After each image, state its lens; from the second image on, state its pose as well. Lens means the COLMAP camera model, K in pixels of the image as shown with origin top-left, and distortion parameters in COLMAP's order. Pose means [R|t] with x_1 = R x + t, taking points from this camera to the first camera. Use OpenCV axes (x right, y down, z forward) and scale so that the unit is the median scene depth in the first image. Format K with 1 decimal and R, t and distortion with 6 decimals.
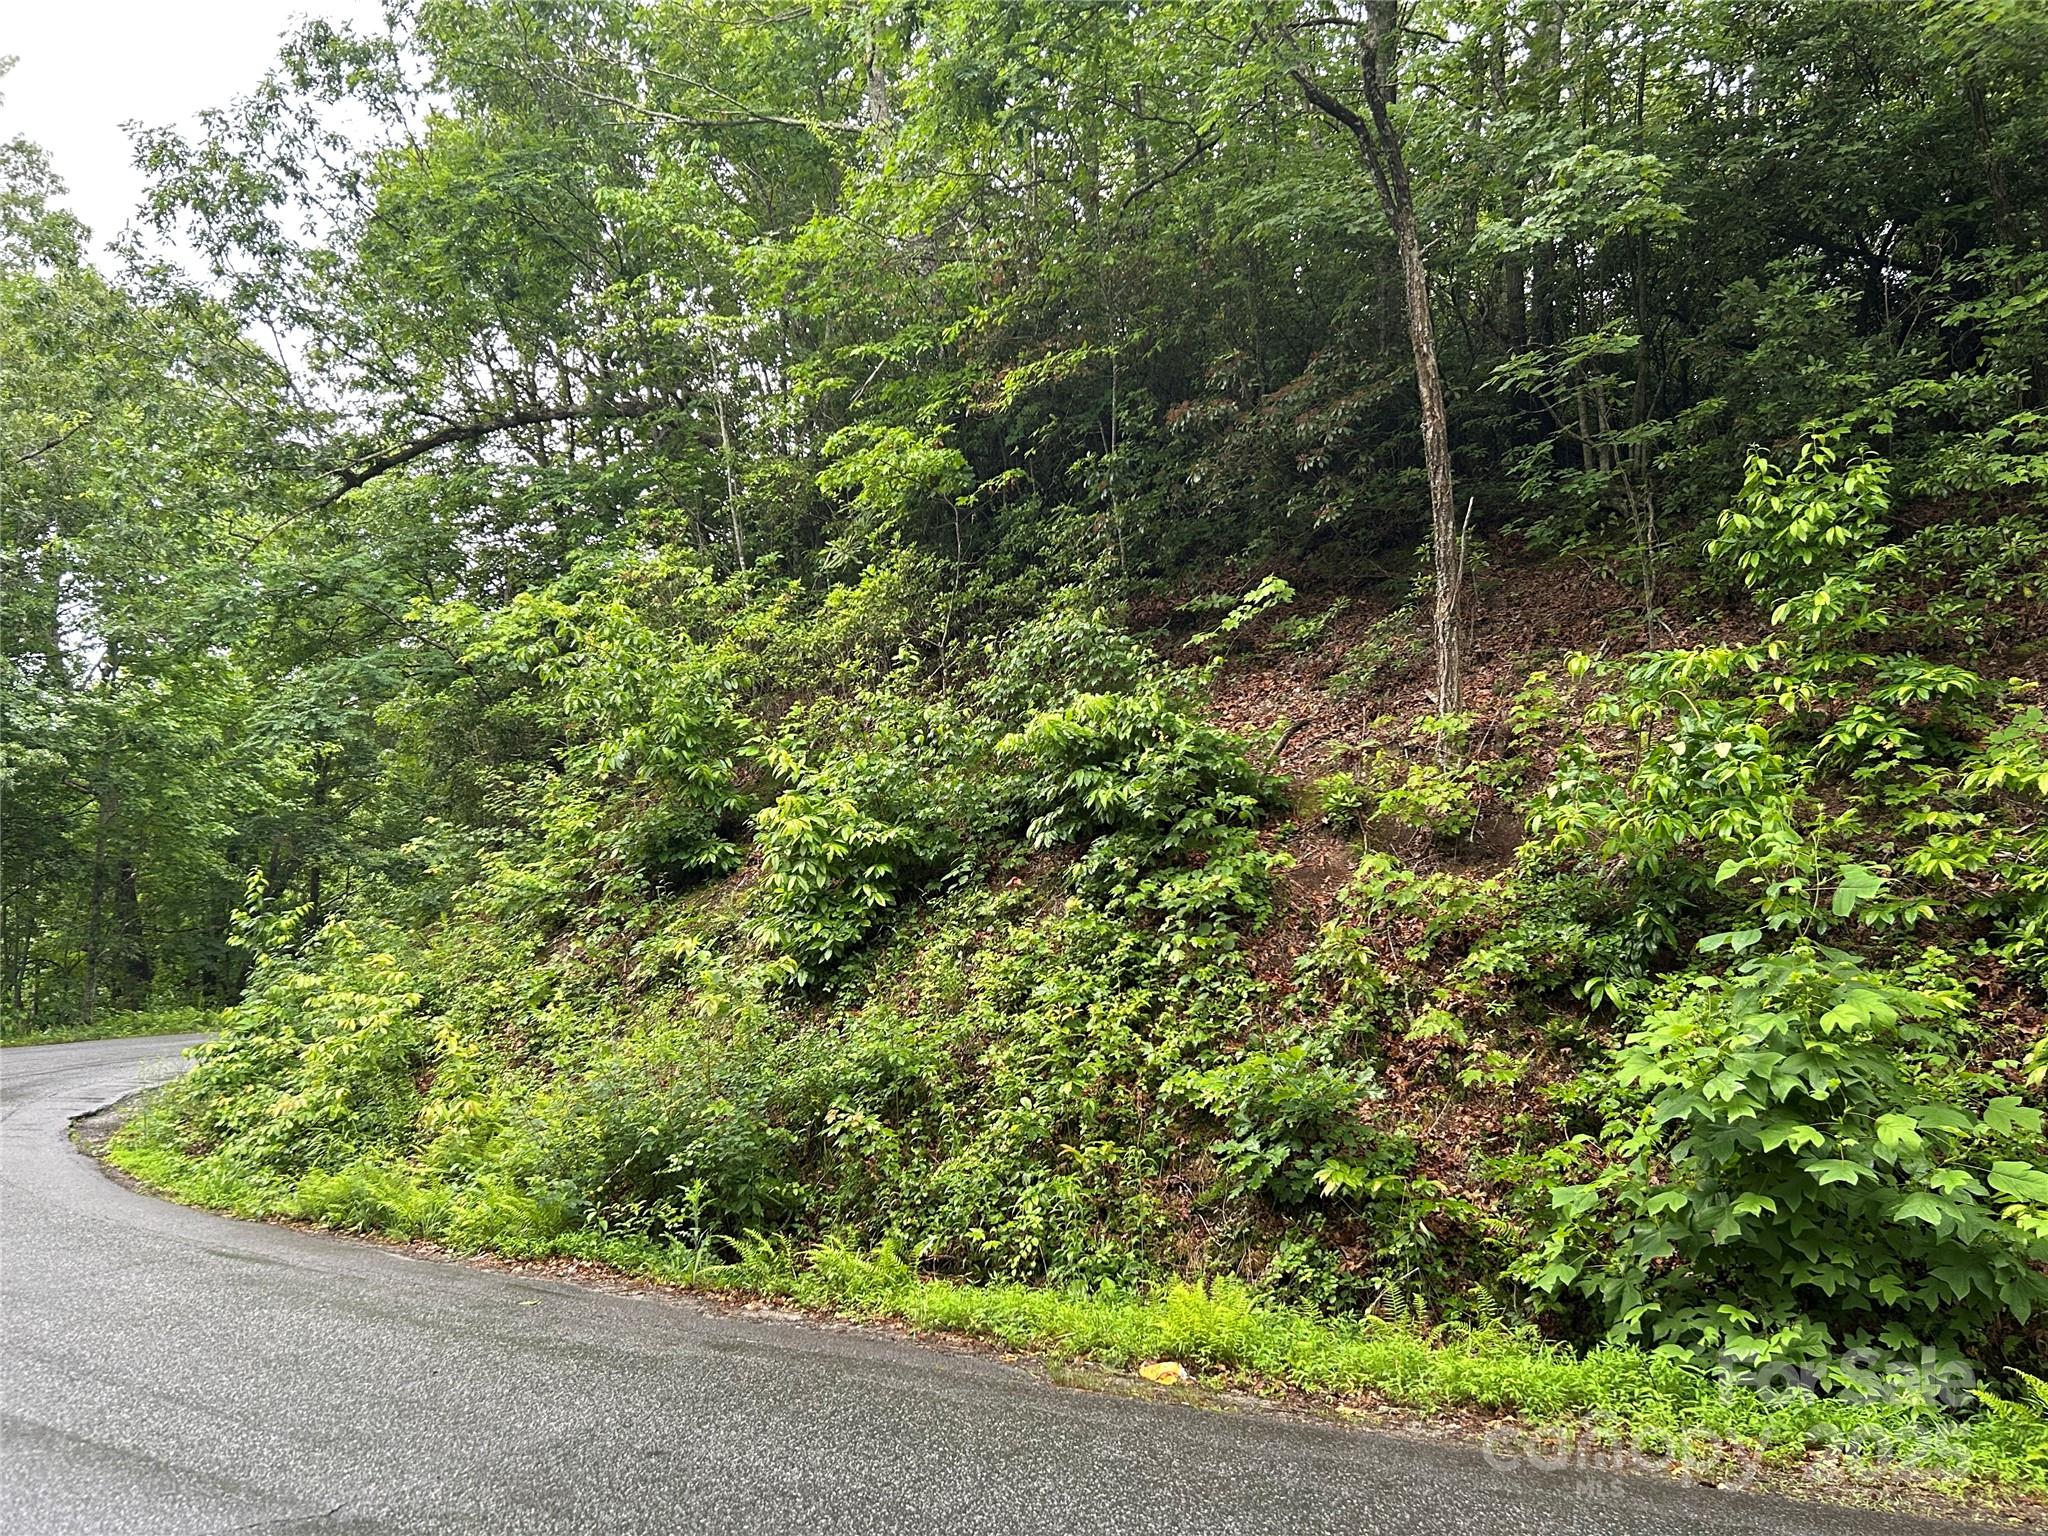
lens RADIAL K [[1532.9, 0, 1018.2], [0, 1532.9, 756.3], [0, 0, 1]] dist [0.062010, -0.092544]
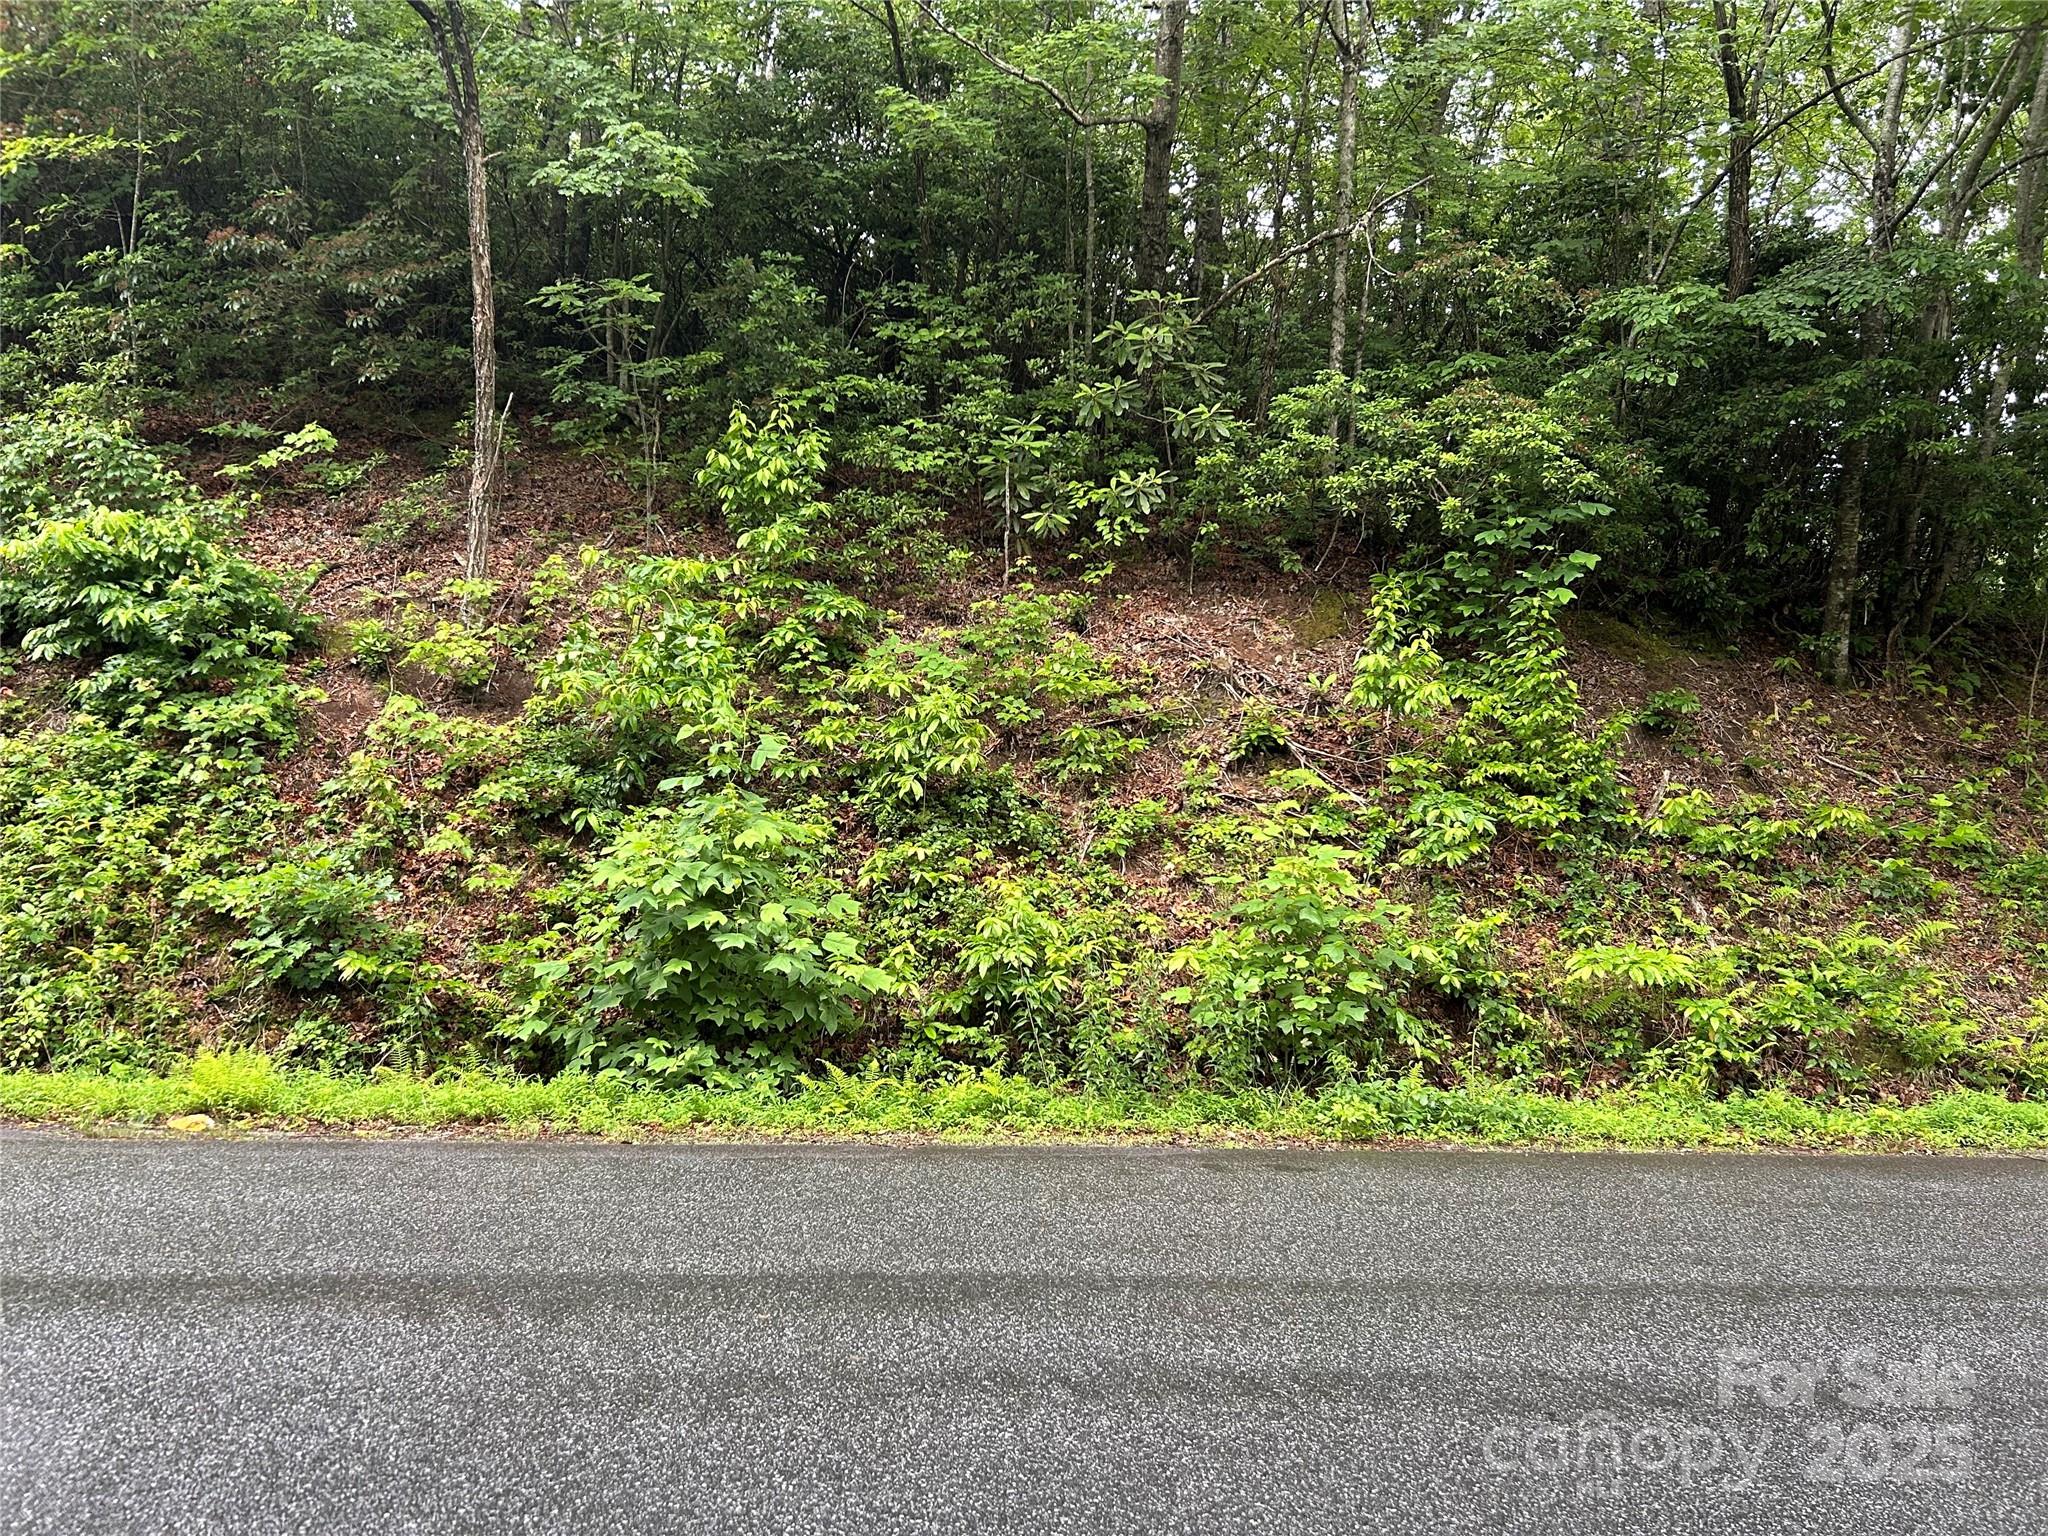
lens RADIAL K [[1534.6, 0, 1027.4], [0, 1534.6, 785.6], [0, 0, 1]] dist [0.058276, -0.066991]
pose [[0.796743, 0.047982, 0.602411, -0.093875], [-0.120144, 0.989521, 0.080086, -0.019807], [-0.592255, -0.136184, 0.794158, -0.211851]]
